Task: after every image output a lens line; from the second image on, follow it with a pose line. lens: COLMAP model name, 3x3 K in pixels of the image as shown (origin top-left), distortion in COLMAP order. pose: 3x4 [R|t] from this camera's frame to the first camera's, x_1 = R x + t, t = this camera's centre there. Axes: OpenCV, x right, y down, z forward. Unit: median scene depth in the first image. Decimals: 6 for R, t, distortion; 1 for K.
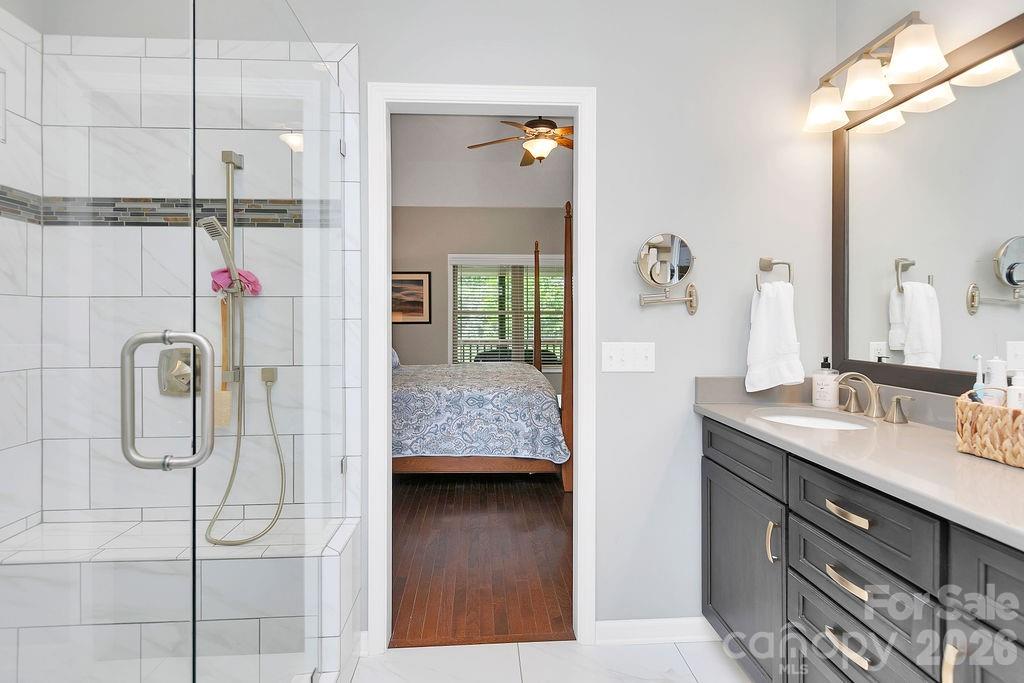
lens RADIAL K [[549.5, 0, 513.6], [0, 549.5, 327.4], [0, 0, 1]] dist [0.000592, 0.000108]
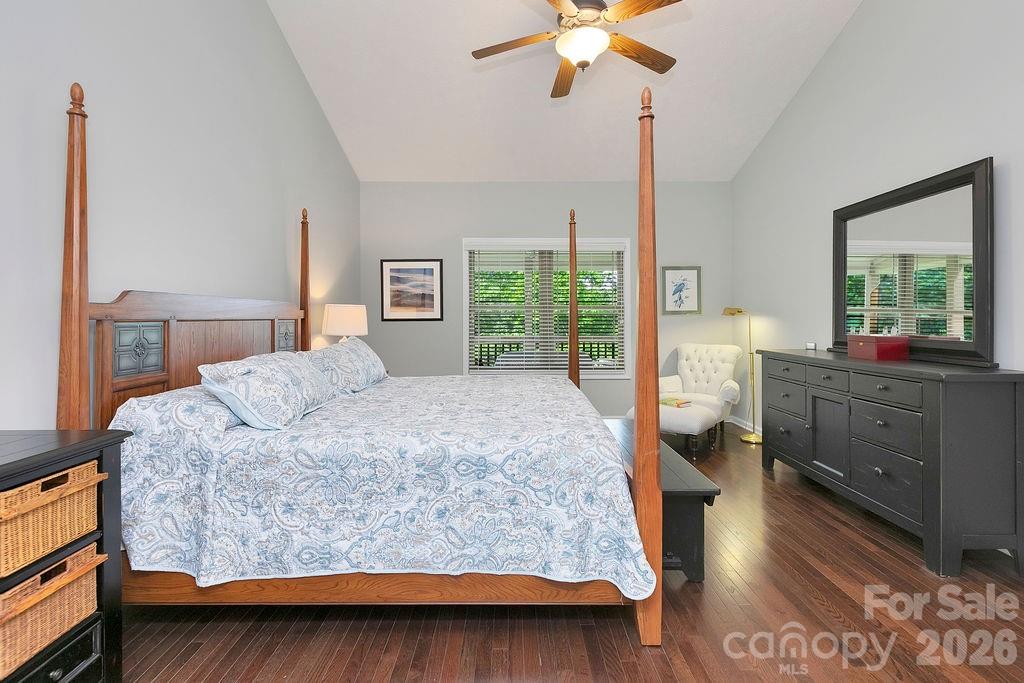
lens RADIAL K [[467.3, 0, 511.5], [0, 467.3, 324.4], [0, 0, 1]] dist [0.000897, 0.000328]
pose [[0.998074, -0.001034, -0.062023, -0.002206], [0.001187, 0.999996, 0.002430, -0.004951], [0.062020, -0.002498, 0.998072, 0.549587]]
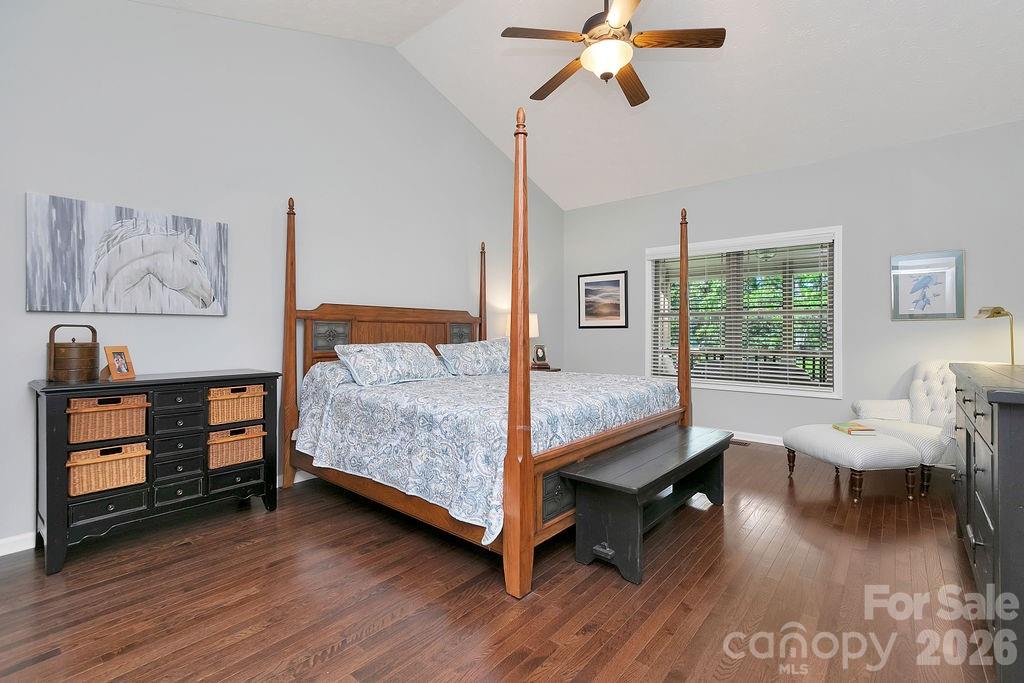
lens RADIAL K [[448.0, 0, 530.0], [0, 448.0, 338.6], [0, 0, 1]] dist [-0.000813, -0.000024]
pose [[0.735951, 0.009609, -0.676966, 0.435530], [-0.010694, 0.999940, 0.002567, 0.020659], [0.676950, 0.005351, 0.736009, 0.653338]]
